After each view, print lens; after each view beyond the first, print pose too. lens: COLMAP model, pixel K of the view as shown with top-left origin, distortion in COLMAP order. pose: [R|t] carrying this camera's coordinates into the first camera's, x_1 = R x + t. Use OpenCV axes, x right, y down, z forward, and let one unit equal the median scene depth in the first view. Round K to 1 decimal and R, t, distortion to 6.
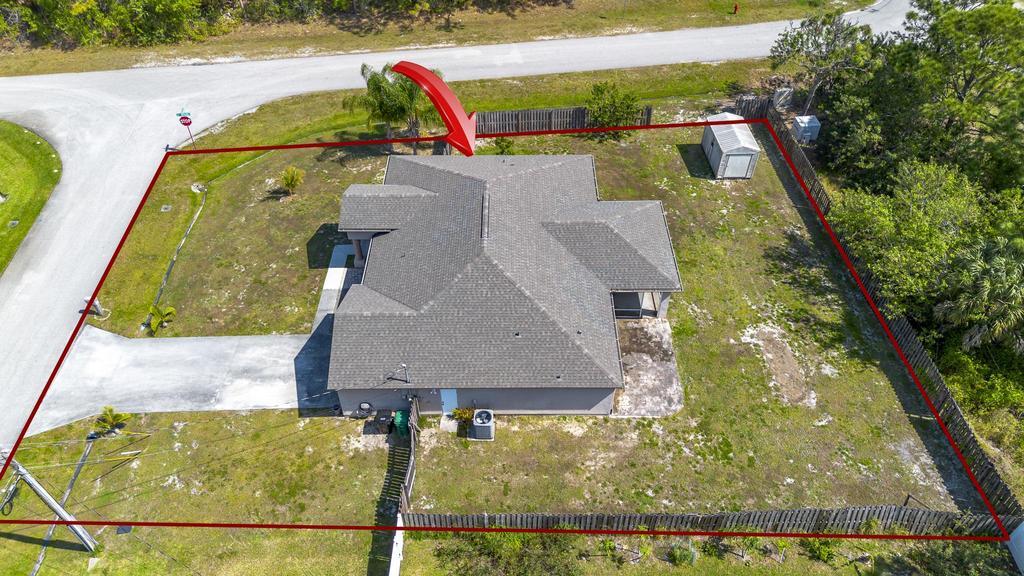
lens RADIAL K [[726.9, 0, 513.7], [0, 726.9, 287.5], [0, 0, 1]] dist [0.058779, -0.052144]
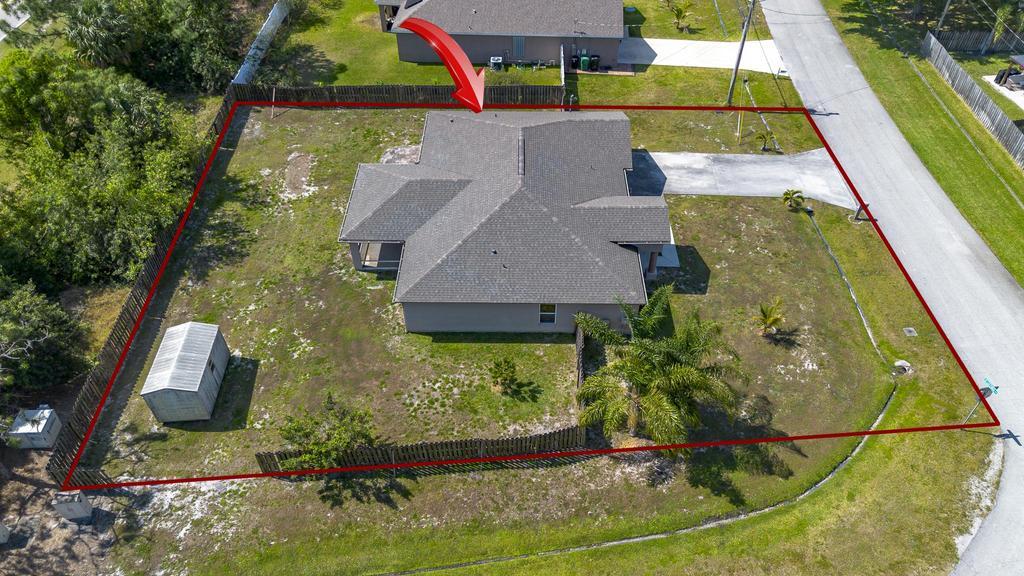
lens RADIAL K [[726.9, 0, 512.9], [0, 726.9, 285.7], [0, 0, 1]] dist [0.058779, -0.052144]
pose [[-0.999922, -0.004792, 0.011574, -0.038740], [0.011383, 0.038139, 0.999208, -1.161408], [-0.005230, 0.999261, -0.038081, 1.200882]]
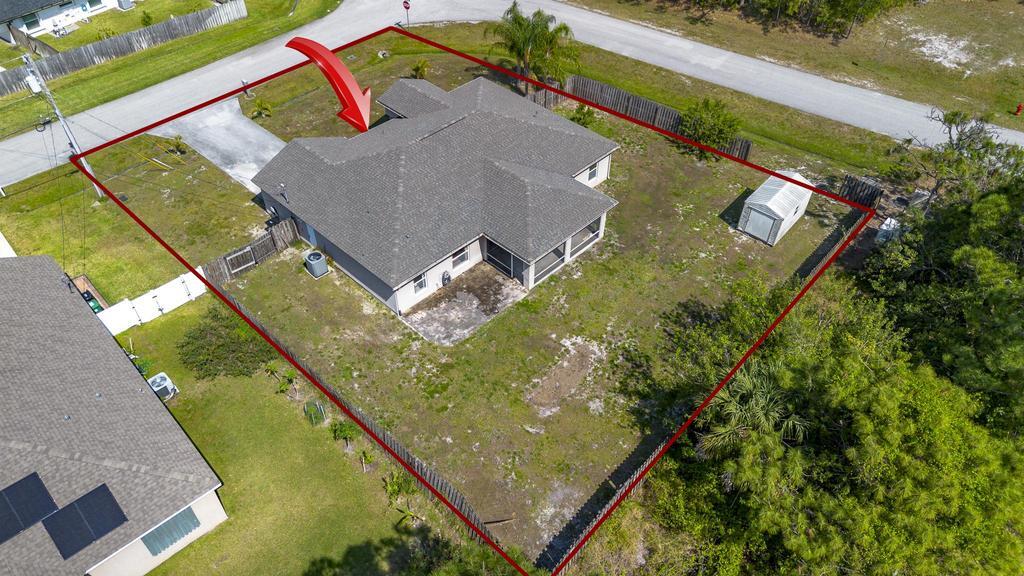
lens RADIAL K [[726.9, 0, 514.5], [0, 726.9, 286.8], [0, 0, 1]] dist [0.058779, -0.052144]
pose [[0.716344, 0.487275, -0.499414, 0.718457], [-0.488890, 0.861197, 0.139016, -0.096835], [0.497833, 0.144575, 0.855137, 0.105390]]
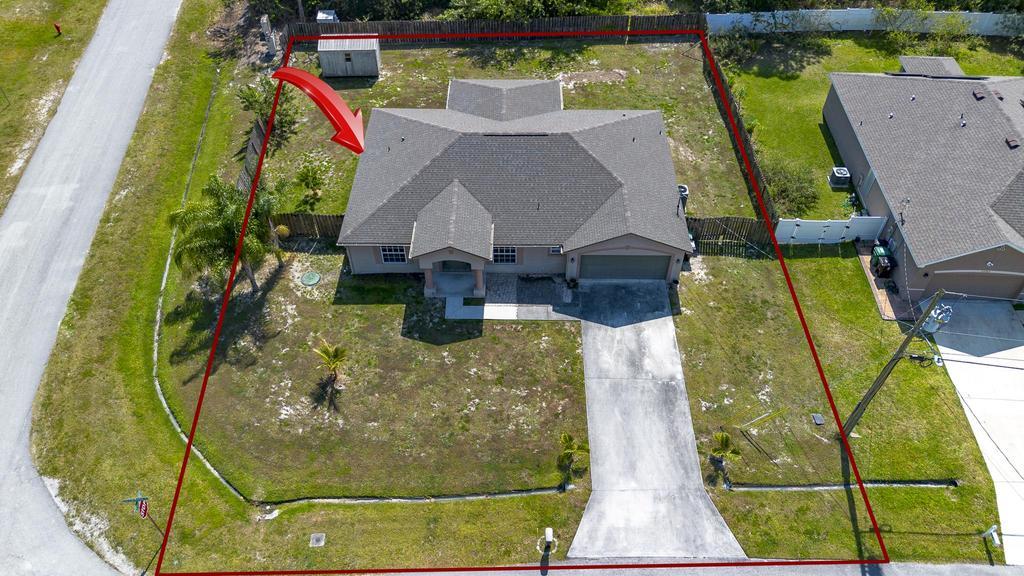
lens RADIAL K [[726.9, 0, 515.7], [0, 726.9, 287.6], [0, 0, 1]] dist [0.058779, -0.052144]
pose [[0.011141, -0.722050, 0.691751, -0.925778], [0.695228, 0.502819, 0.513645, -0.524653], [-0.718703, 0.475202, 0.507591, 0.541167]]
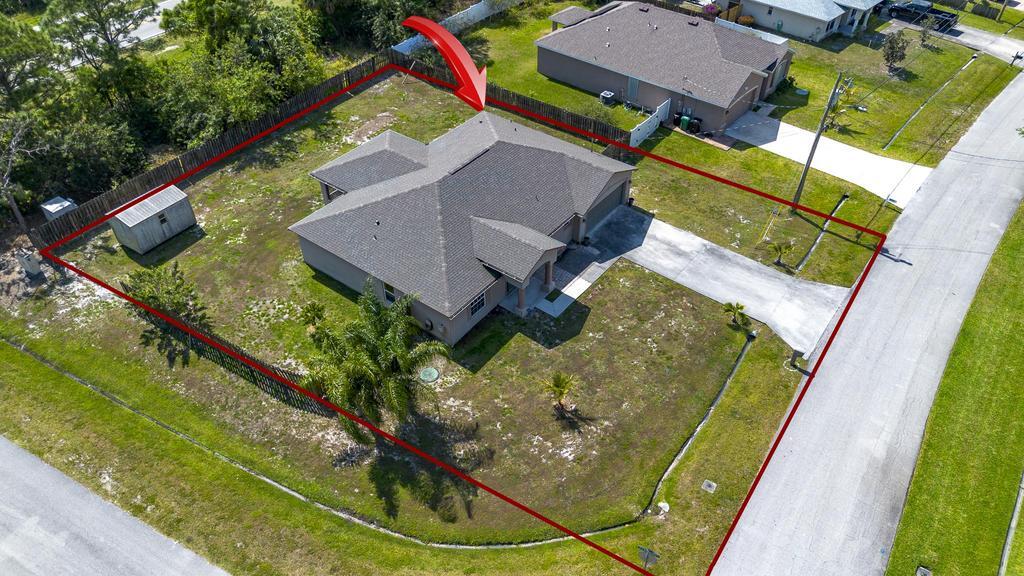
lens RADIAL K [[726.9, 0, 513.7], [0, 726.9, 285.0], [0, 0, 1]] dist [0.058779, -0.052144]
pose [[-0.795184, -0.396622, 0.458665, -0.699138], [0.423355, 0.178391, 0.888227, -1.051848], [-0.434112, 0.900482, 0.026058, 1.084851]]
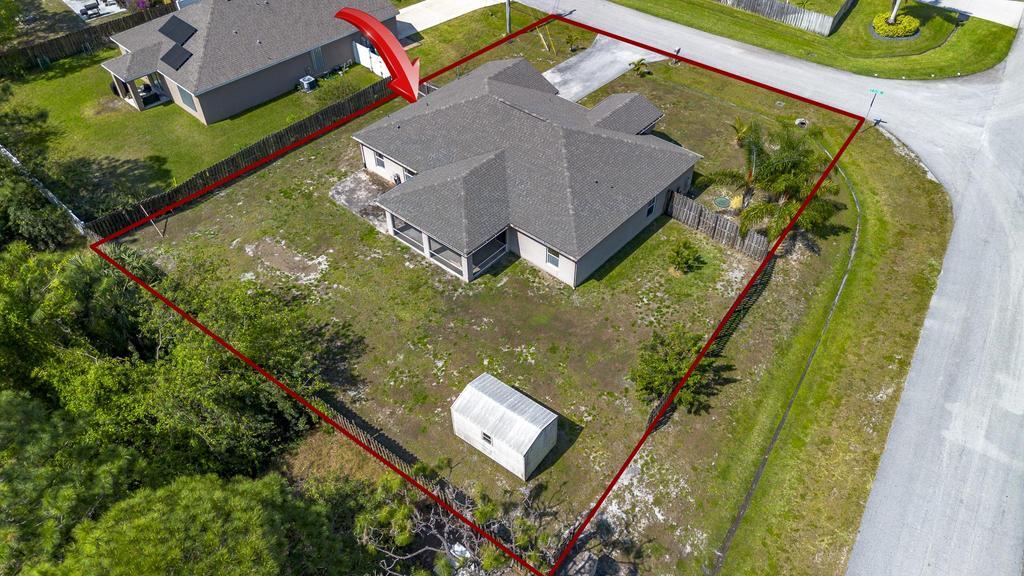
lens RADIAL K [[726.9, 0, 513.5], [0, 726.9, 288.4], [0, 0, 1]] dist [0.058779, -0.052144]
pose [[-0.656823, 0.528454, -0.537885, 0.743577], [-0.520508, 0.198369, 0.830495, -0.991303], [0.545578, 0.825461, 0.144771, 1.026159]]
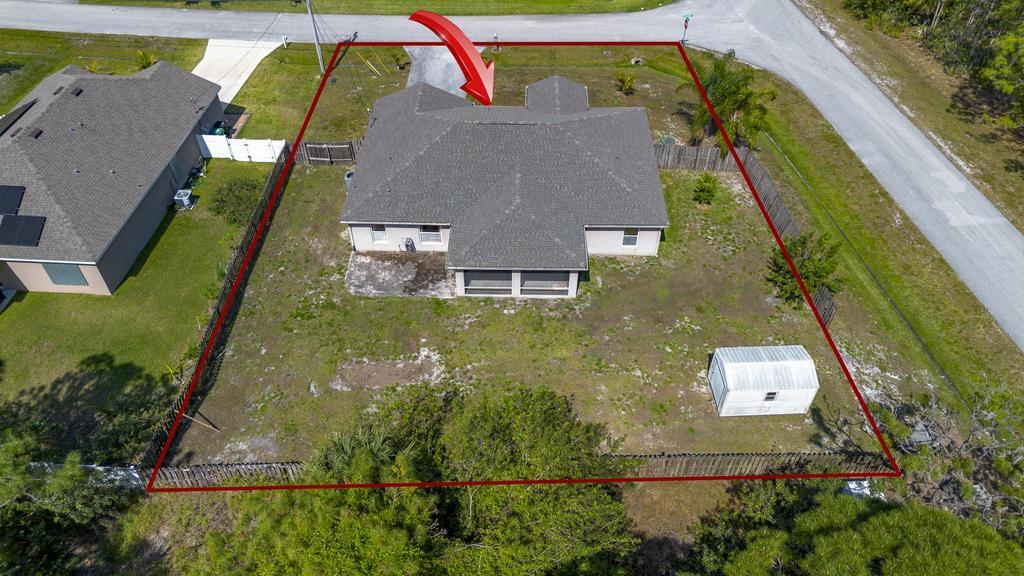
lens RADIAL K [[726.9, 0, 514.6], [0, 726.9, 288.1], [0, 0, 1]] dist [0.058779, -0.052144]
pose [[-0.020580, 0.695285, -0.718440, 0.950017], [-0.696136, 0.505816, 0.509455, -0.550265], [0.717615, 0.510616, 0.473603, 0.574687]]
